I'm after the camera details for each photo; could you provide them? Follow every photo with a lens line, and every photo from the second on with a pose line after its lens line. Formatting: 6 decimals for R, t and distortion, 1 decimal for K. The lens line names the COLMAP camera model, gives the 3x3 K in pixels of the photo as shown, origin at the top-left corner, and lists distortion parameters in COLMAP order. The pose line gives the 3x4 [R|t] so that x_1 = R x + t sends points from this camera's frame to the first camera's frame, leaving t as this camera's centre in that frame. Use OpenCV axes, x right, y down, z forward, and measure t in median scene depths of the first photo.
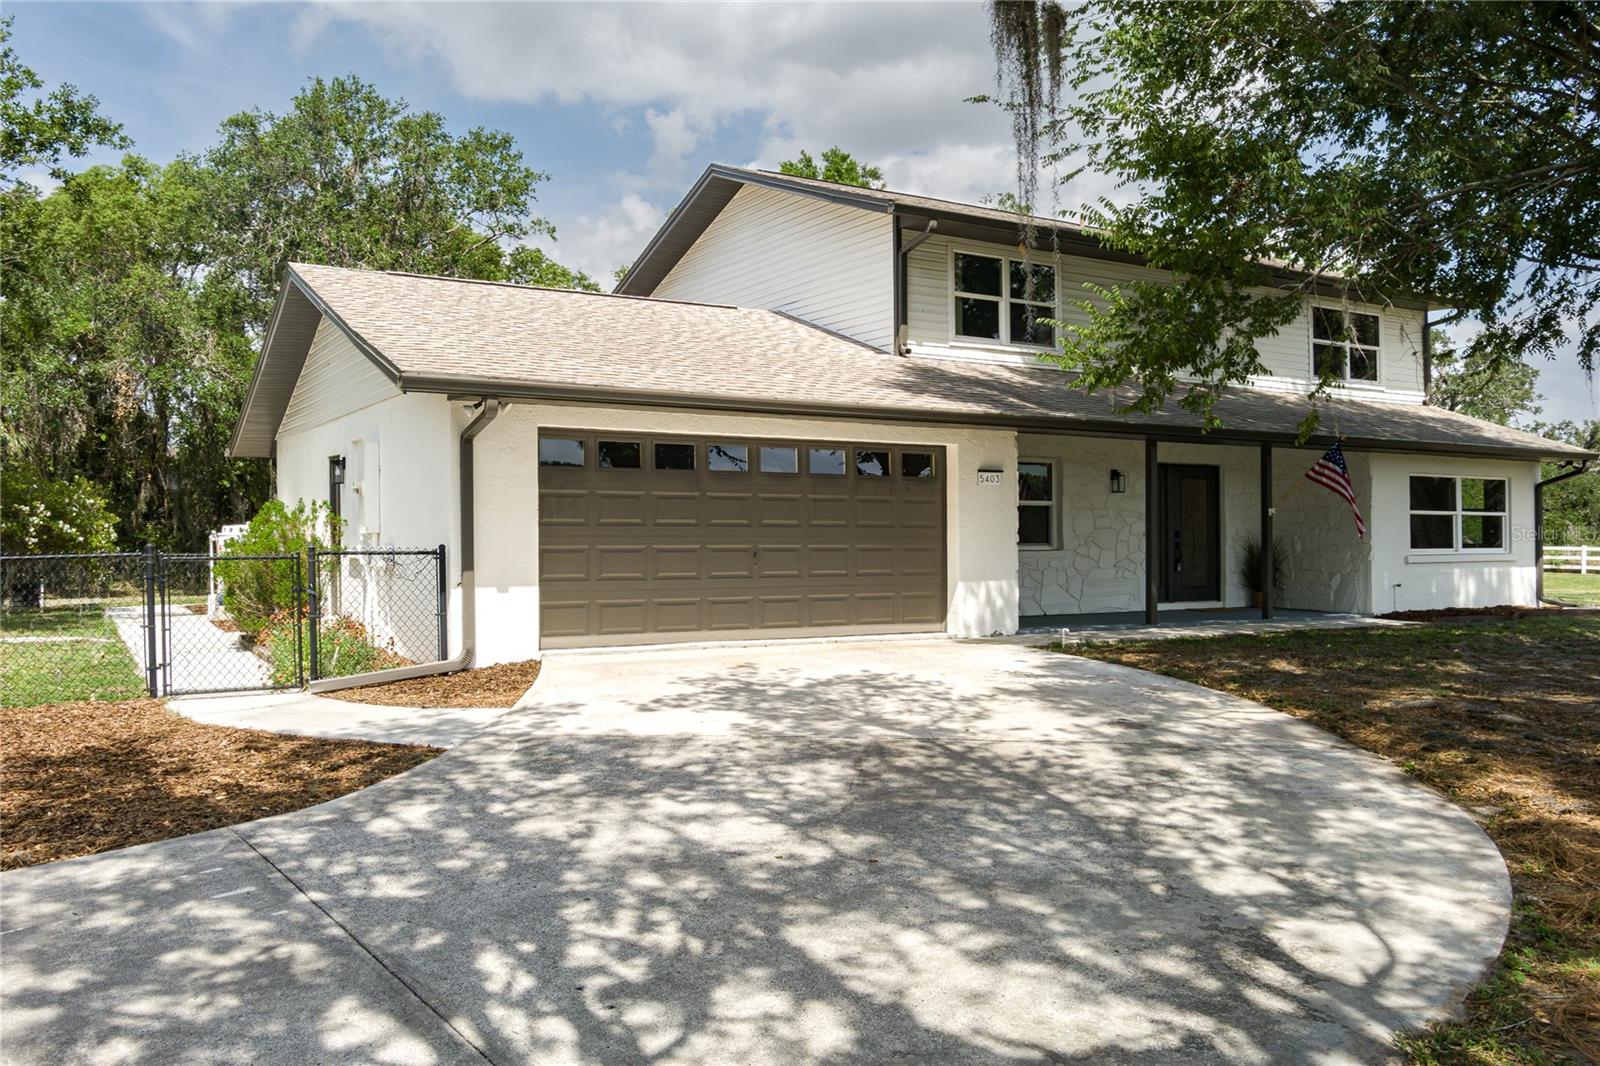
lens RADIAL K [[1303.7, 0, 788.9], [0, 1303.7, 520.2], [0, 0, 1]] dist [-0.072159, 0.022773]
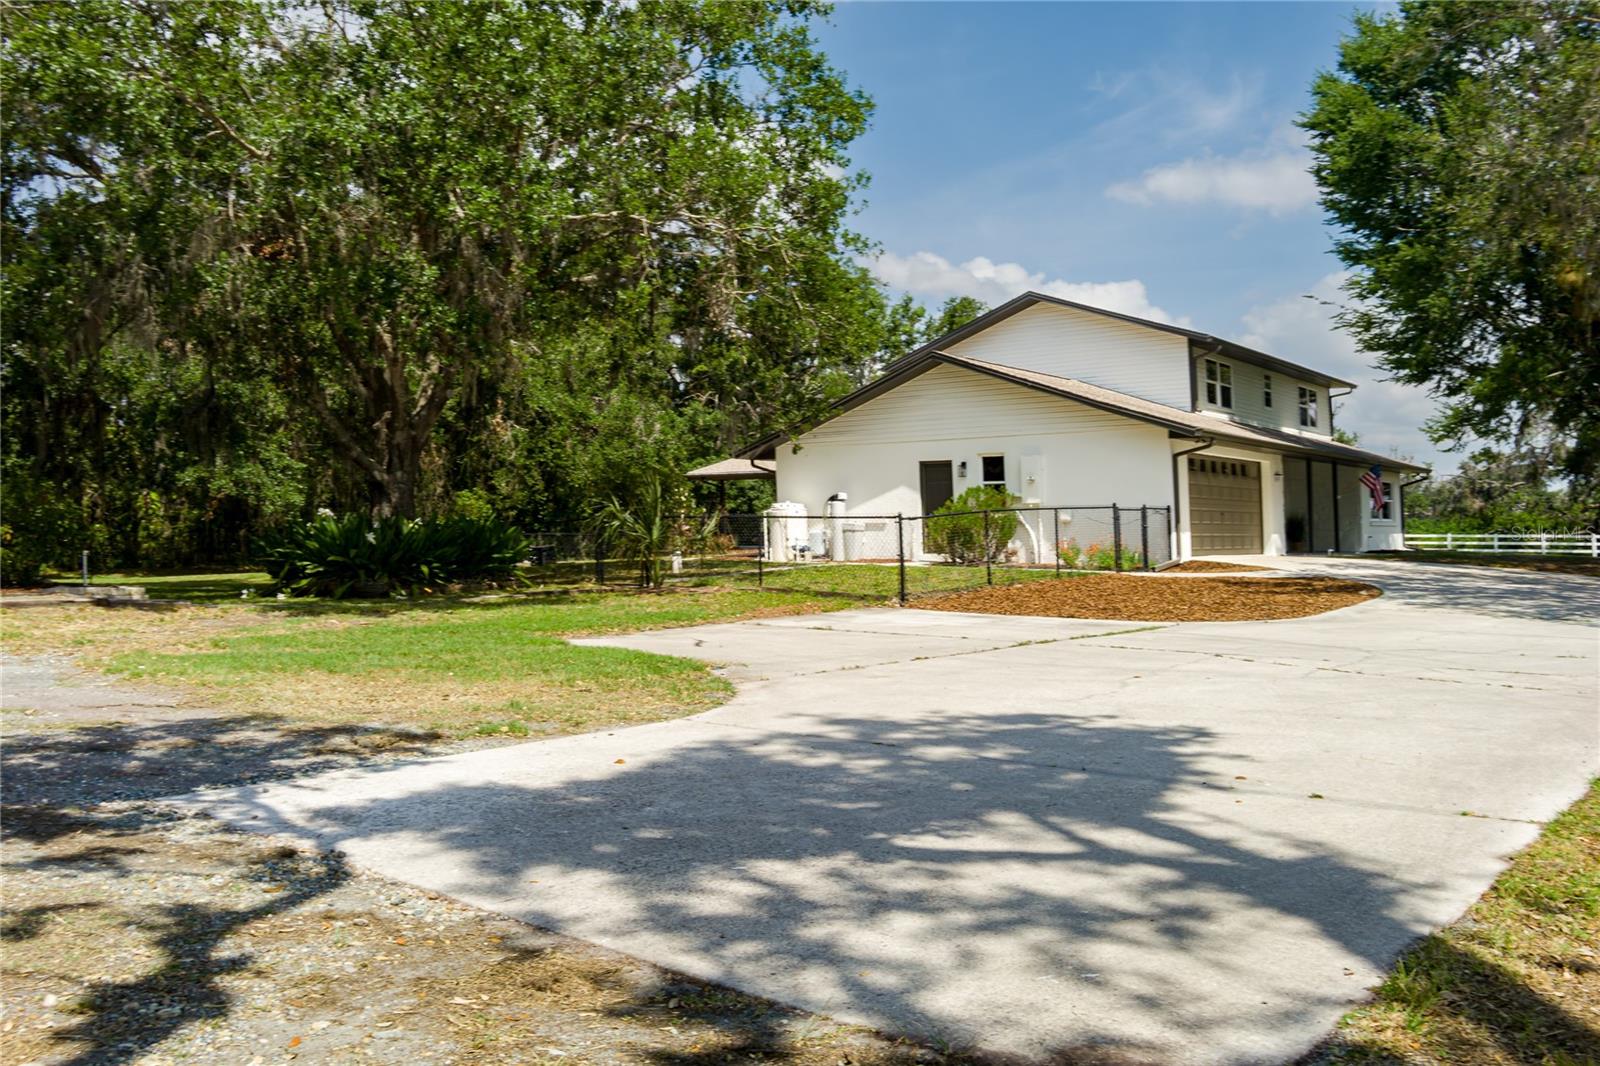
lens RADIAL K [[1303.7, 0, 802.9], [0, 1303.7, 531.3], [0, 0, 1]] dist [-0.072159, 0.022773]
pose [[0.929516, -0.001006, 0.368780, -1.020601], [-0.000727, 0.999989, 0.004560, 0.032913], [-0.368780, -0.004507, 0.929506, -0.481018]]
